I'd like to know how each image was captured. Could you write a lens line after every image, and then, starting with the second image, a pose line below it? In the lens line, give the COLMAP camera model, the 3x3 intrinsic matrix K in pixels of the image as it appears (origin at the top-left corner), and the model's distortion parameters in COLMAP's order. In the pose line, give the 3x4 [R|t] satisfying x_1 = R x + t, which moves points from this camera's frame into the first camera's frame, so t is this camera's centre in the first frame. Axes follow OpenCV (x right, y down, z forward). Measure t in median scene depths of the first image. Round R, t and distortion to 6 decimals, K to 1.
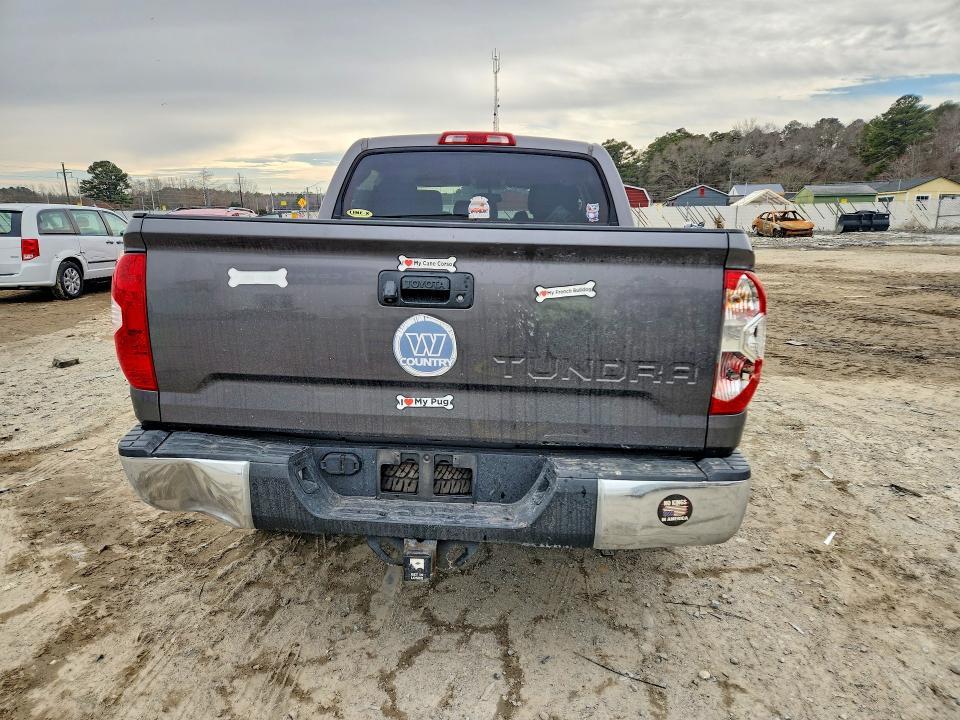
lens RADIAL K [[759.4, 0, 475.1], [0, 759.4, 357.9], [0, 0, 1]] dist [0.008990, -0.004461]
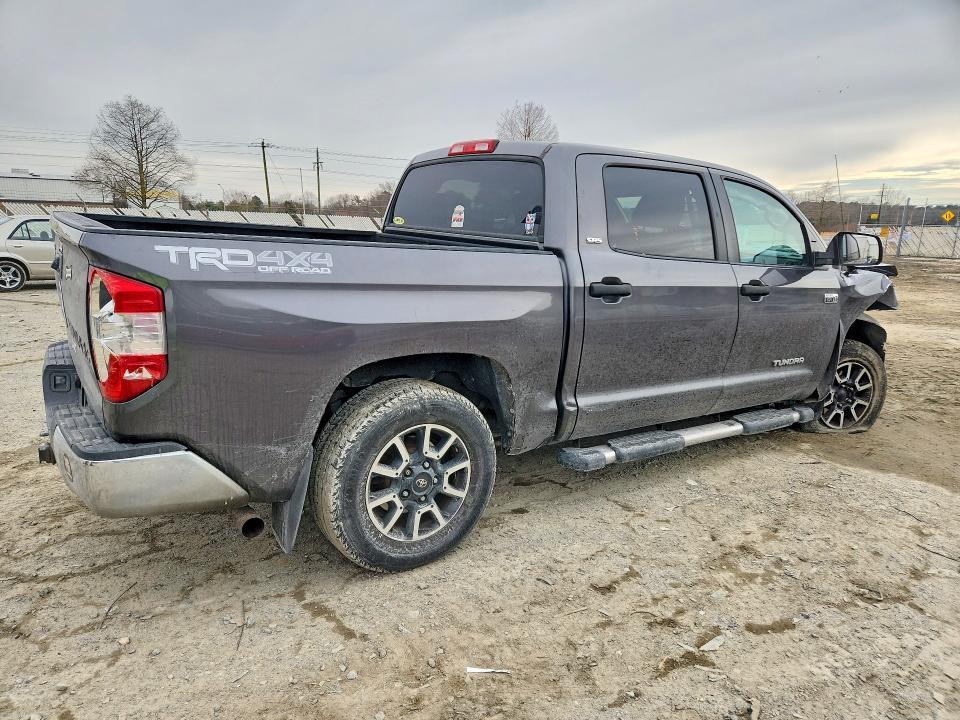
lens RADIAL K [[759.4, 0, 475.3], [0, 759.4, 362.0], [0, 0, 1]] dist [0.008990, -0.004461]
pose [[0.536504, 0.168168, -0.826972, 1.133134], [-0.178642, 0.980367, 0.083466, -0.125141], [0.824773, 0.102952, 0.556013, 0.618412]]
